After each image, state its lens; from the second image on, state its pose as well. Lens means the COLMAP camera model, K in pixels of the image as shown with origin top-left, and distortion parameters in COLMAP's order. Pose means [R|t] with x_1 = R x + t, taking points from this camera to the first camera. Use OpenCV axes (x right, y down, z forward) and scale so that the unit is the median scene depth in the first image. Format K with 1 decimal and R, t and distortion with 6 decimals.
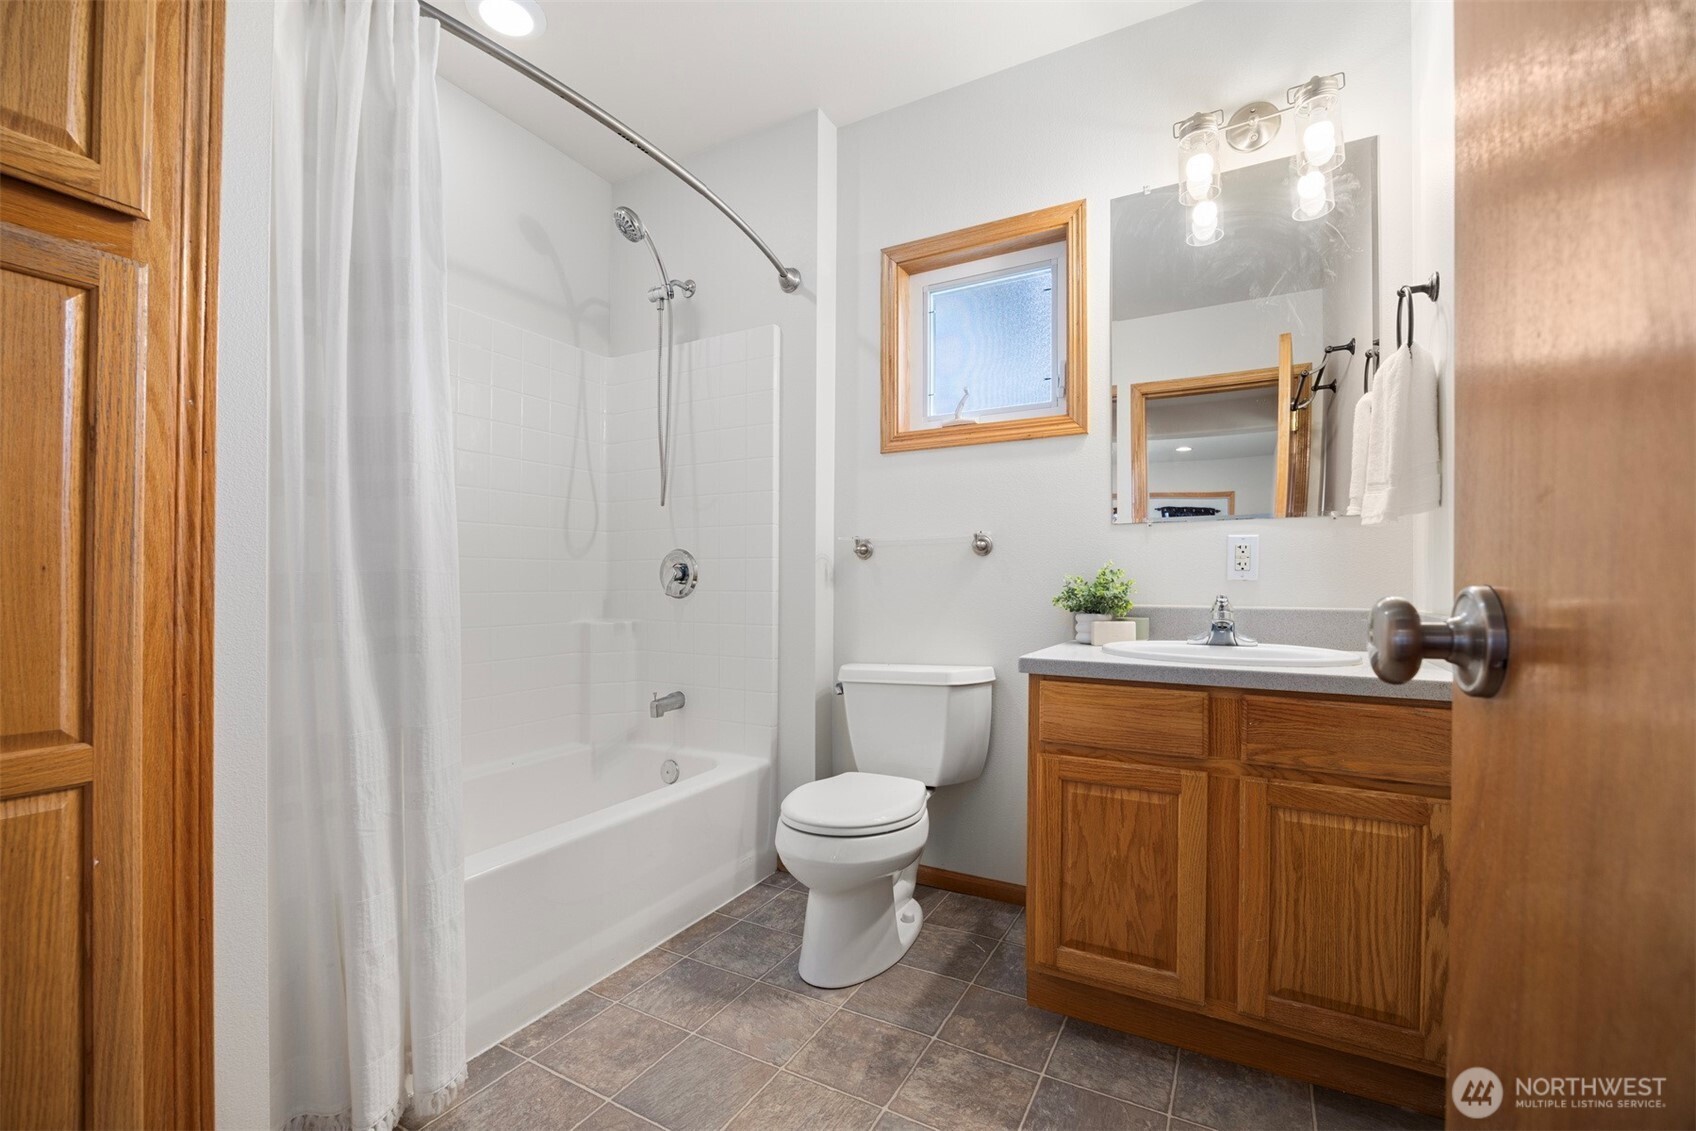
lens RADIAL K [[714.4, 0, 849.4], [0, 714.4, 576.2], [0, 0, 1]] dist [-0.009938, -0.000020]
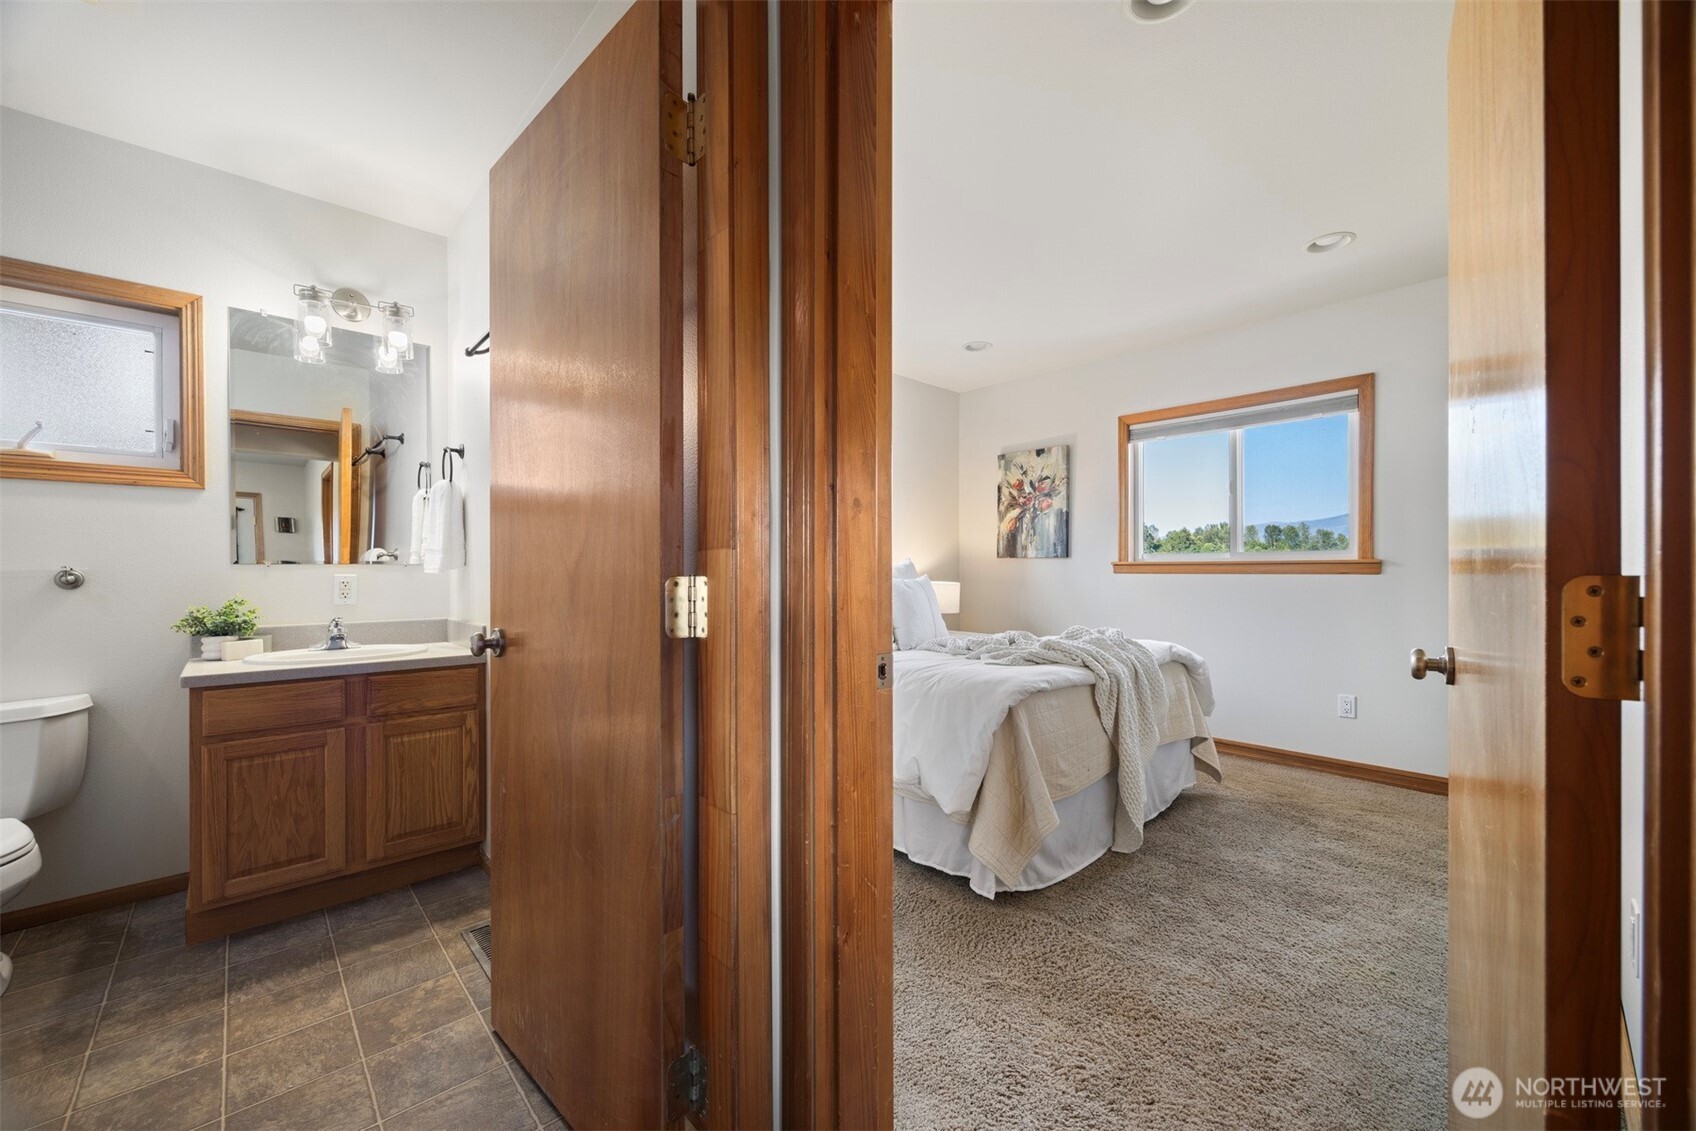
lens RADIAL K [[664.2, 0, 853.4], [0, 664.2, 581.5], [0, 0, 1]] dist [-0.001815, -0.000287]
pose [[0.306482, -0.018935, 0.951688, -0.549295], [-0.002173, 0.999786, 0.020591, -0.089923], [-0.951874, -0.008379, 0.306375, -0.548408]]
